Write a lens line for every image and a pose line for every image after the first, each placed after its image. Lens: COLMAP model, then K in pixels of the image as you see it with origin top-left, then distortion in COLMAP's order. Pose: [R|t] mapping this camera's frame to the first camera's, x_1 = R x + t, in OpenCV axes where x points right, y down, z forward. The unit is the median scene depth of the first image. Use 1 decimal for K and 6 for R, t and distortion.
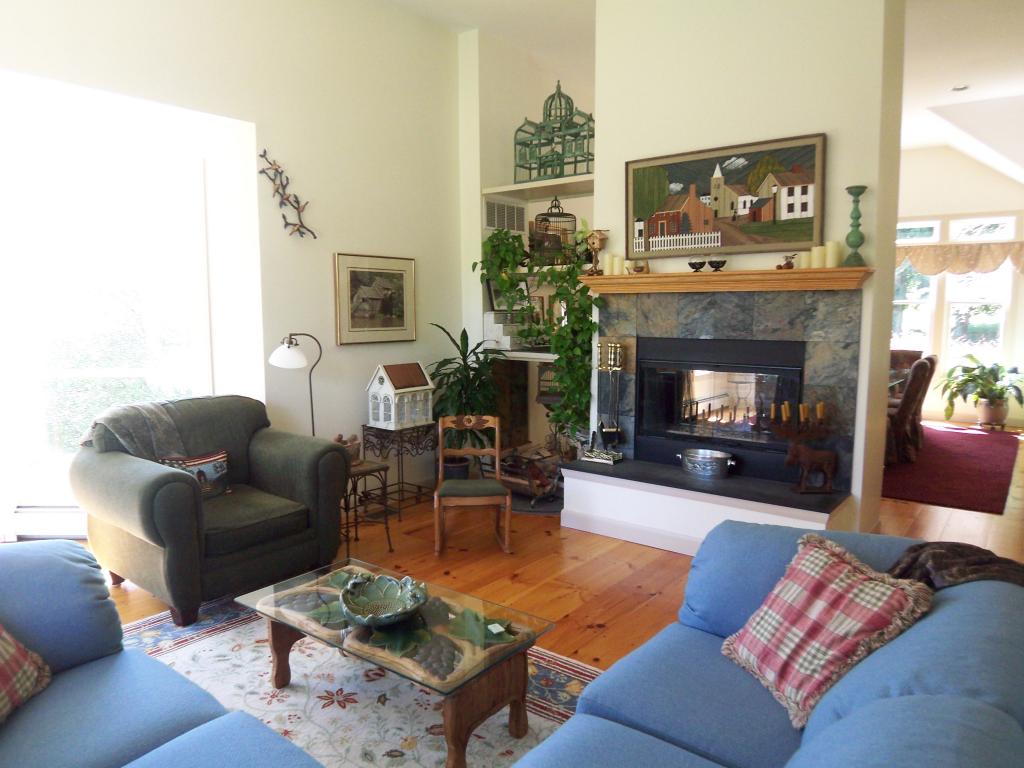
lens RADIAL K [[688.6, 0, 512.3], [0, 688.6, 385.4], [0, 0, 1]] dist [-0.016773, -0.035187]
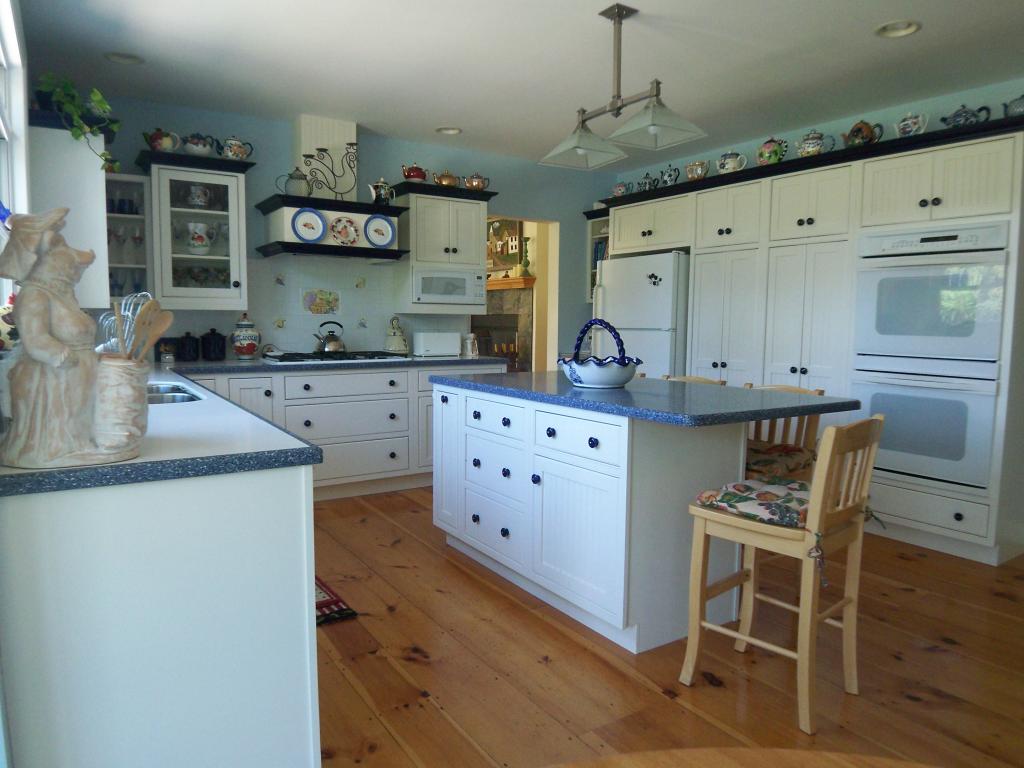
lens RADIAL K [[688.6, 0, 504.2], [0, 688.6, 392.4], [0, 0, 1]] dist [-0.016773, -0.035187]
pose [[0.945059, 0.046113, -0.323631, 1.050076], [-0.048684, 0.998814, 0.000151, 0.164301], [0.323255, 0.015613, 0.946183, -0.901812]]
